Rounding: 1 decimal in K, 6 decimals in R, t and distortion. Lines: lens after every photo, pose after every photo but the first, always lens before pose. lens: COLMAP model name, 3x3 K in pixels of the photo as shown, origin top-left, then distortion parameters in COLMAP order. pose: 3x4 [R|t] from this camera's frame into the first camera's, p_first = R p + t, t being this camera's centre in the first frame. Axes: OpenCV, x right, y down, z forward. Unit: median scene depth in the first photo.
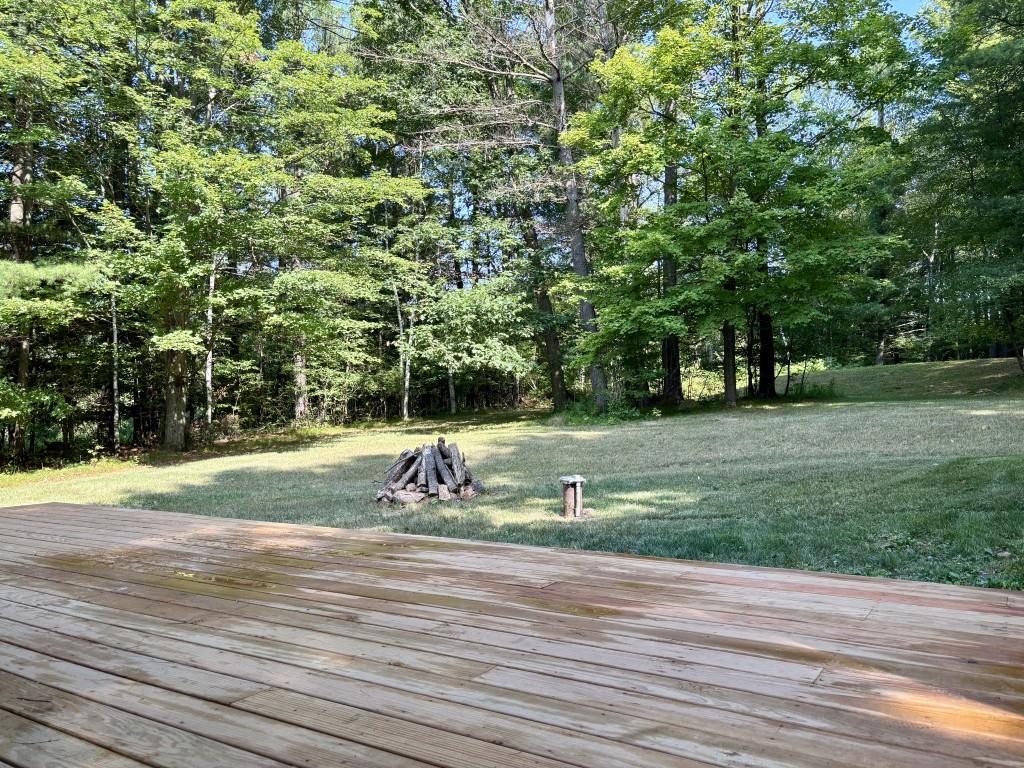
lens RADIAL K [[769.1, 0, 512.0], [0, 769.1, 384.0], [0, 0, 1]] dist [0.022919, -0.008217]
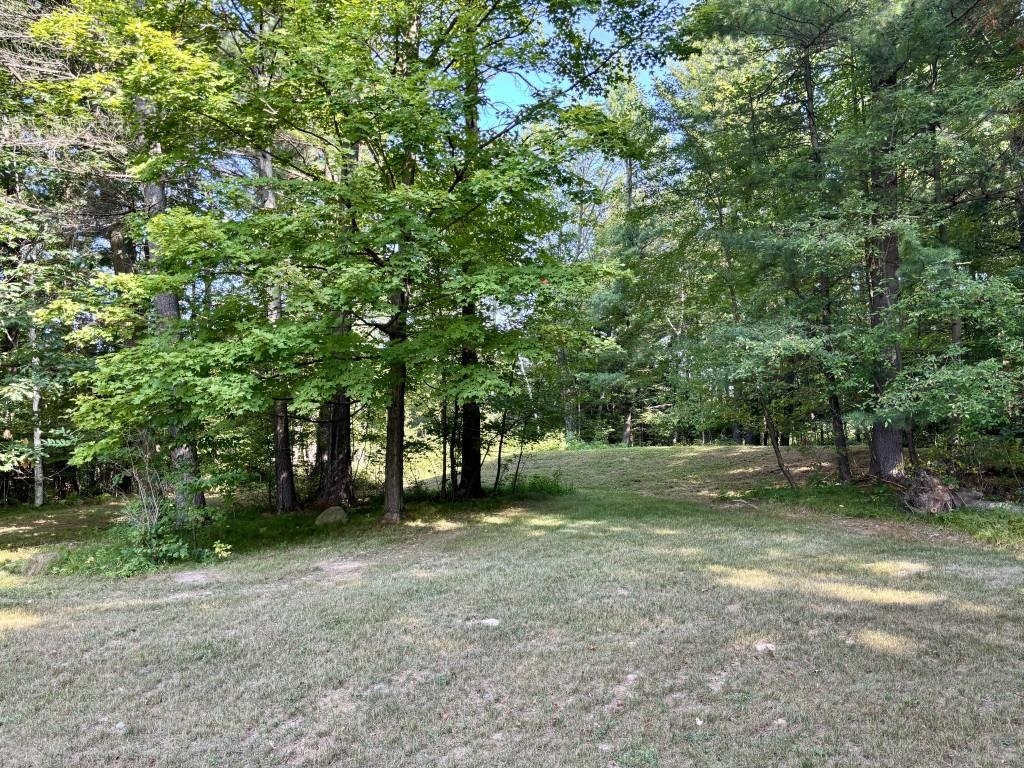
lens RADIAL K [[856.6, 0, 512.0], [0, 856.6, 384.0], [0, 0, 1]] dist [0.028353, 0.004739]
pose [[0.953416, 0.045462, 0.298213, 0.103062], [-0.022330, 0.996503, -0.080523, -0.018500], [-0.300831, 0.070113, 0.951097, 0.183440]]
